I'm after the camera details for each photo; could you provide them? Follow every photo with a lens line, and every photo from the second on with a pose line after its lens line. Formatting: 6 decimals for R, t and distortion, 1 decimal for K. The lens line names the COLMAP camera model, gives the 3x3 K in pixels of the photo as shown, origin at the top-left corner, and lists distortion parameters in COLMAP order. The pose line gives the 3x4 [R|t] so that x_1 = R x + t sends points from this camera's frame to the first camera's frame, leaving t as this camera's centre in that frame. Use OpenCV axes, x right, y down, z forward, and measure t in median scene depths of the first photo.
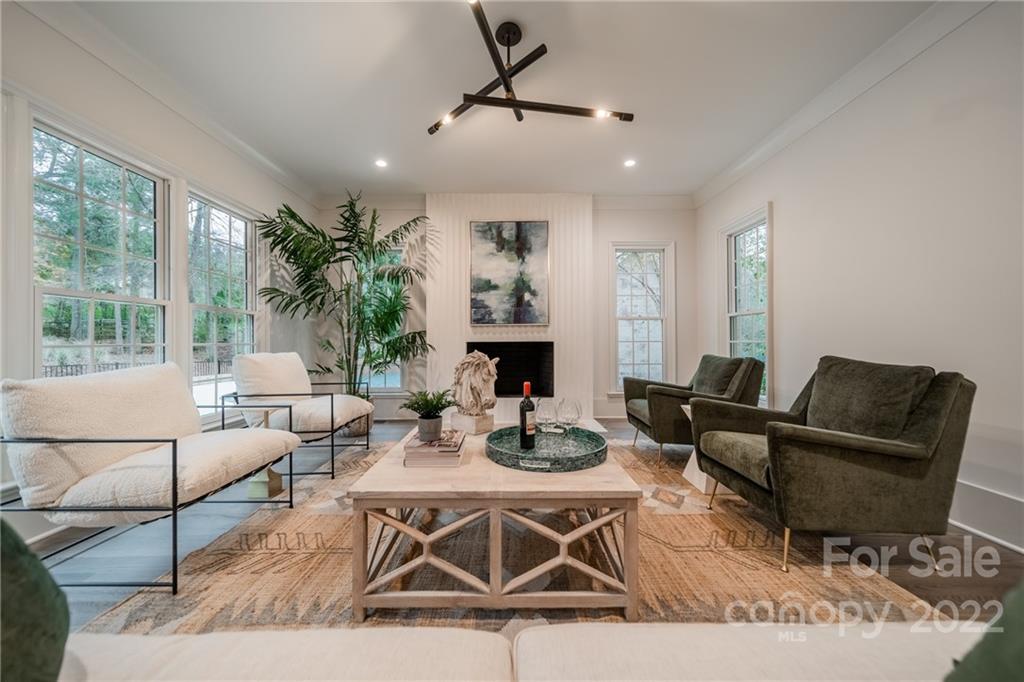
lens RADIAL K [[363.5, 0, 513.9], [0, 363.5, 339.8], [0, 0, 1]] dist [0.005280, 0.000139]
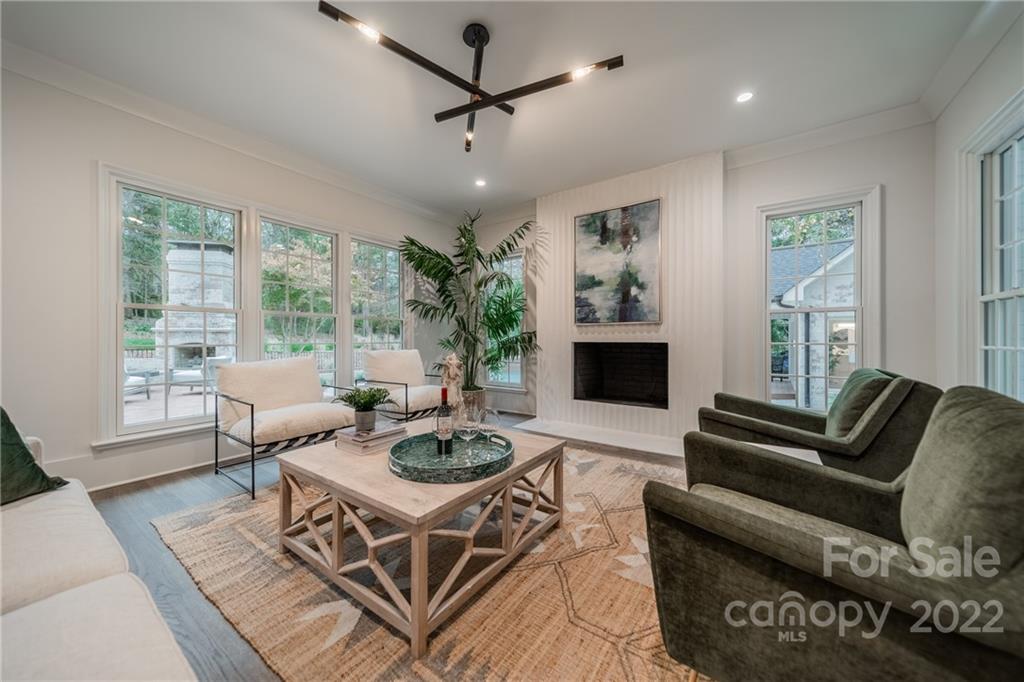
lens RADIAL K [[363.5, 0, 512.0], [0, 363.5, 339.1], [0, 0, 1]] dist [0.005280, 0.000139]
pose [[0.810996, 0.005574, -0.585025, 0.310925], [-0.000428, 0.999960, 0.008935, -0.010551], [0.585051, -0.006996, 0.810966, 0.118818]]
